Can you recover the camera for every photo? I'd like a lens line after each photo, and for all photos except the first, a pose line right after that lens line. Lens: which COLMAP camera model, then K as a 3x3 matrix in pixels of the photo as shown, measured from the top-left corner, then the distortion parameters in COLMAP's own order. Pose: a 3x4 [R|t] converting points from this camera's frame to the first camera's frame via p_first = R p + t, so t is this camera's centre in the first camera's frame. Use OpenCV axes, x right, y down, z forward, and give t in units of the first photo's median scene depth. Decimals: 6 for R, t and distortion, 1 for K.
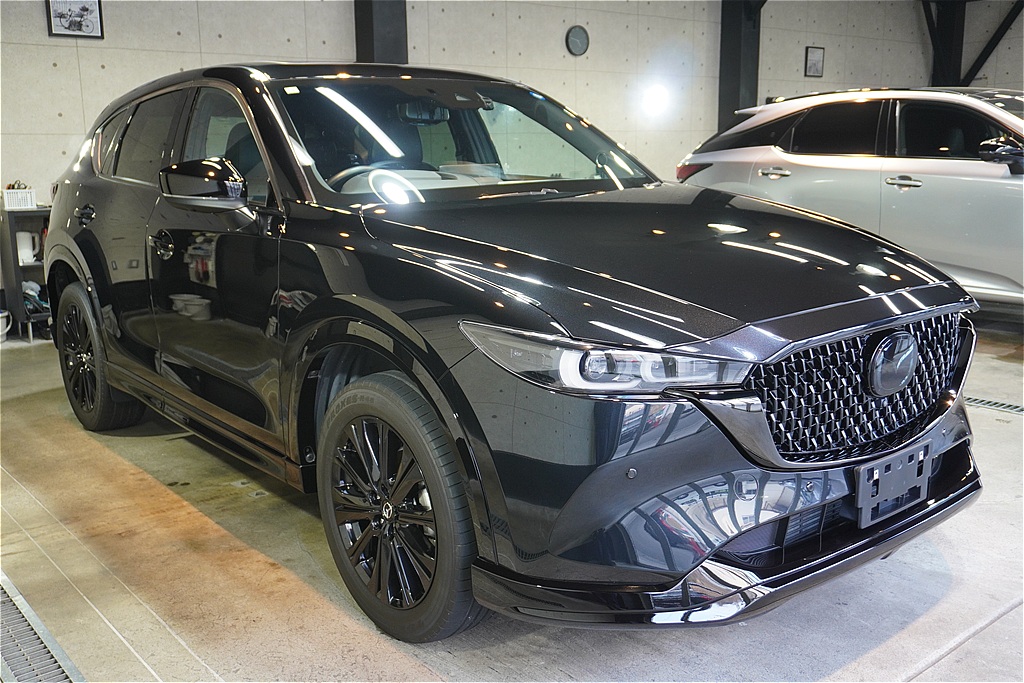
lens RADIAL K [[1000.4, 0, 511.4], [0, 1000.4, 340.1], [0, 0, 1]] dist [-0.000286, 0.000000]
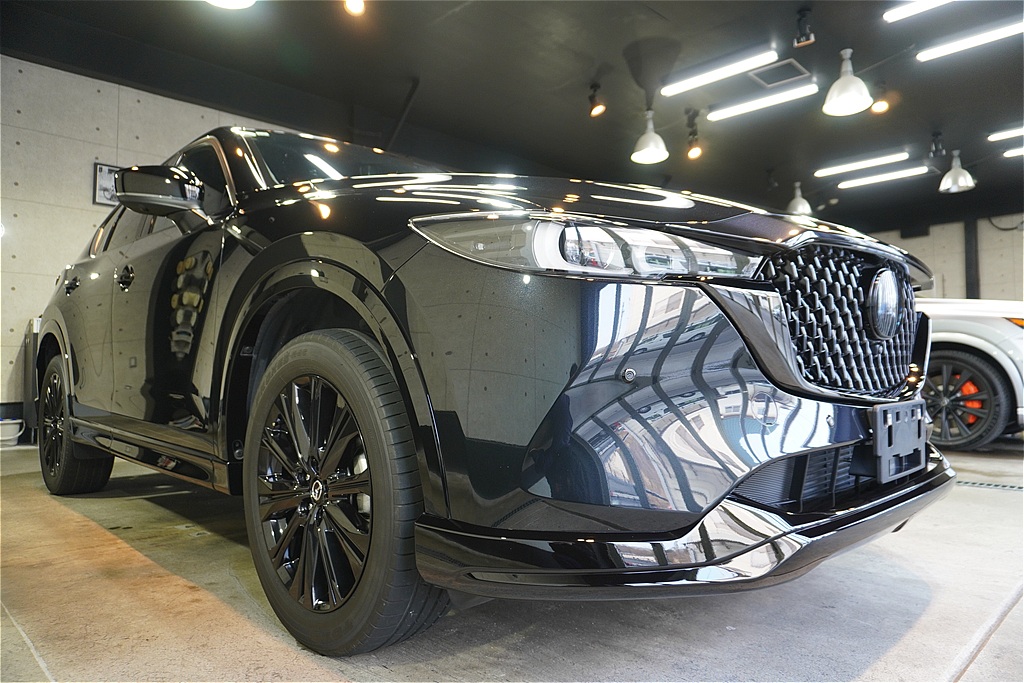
lens RADIAL K [[694.1, 0, 511.9], [0, 694.1, 342.3], [0, 0, 1]] dist [-0.031913, 0.021881]
pose [[0.996375, 0.015246, 0.083693, -0.010613], [0.004922, 0.971830, -0.235631, 0.185022], [-0.084928, 0.235189, 0.968232, 0.386913]]
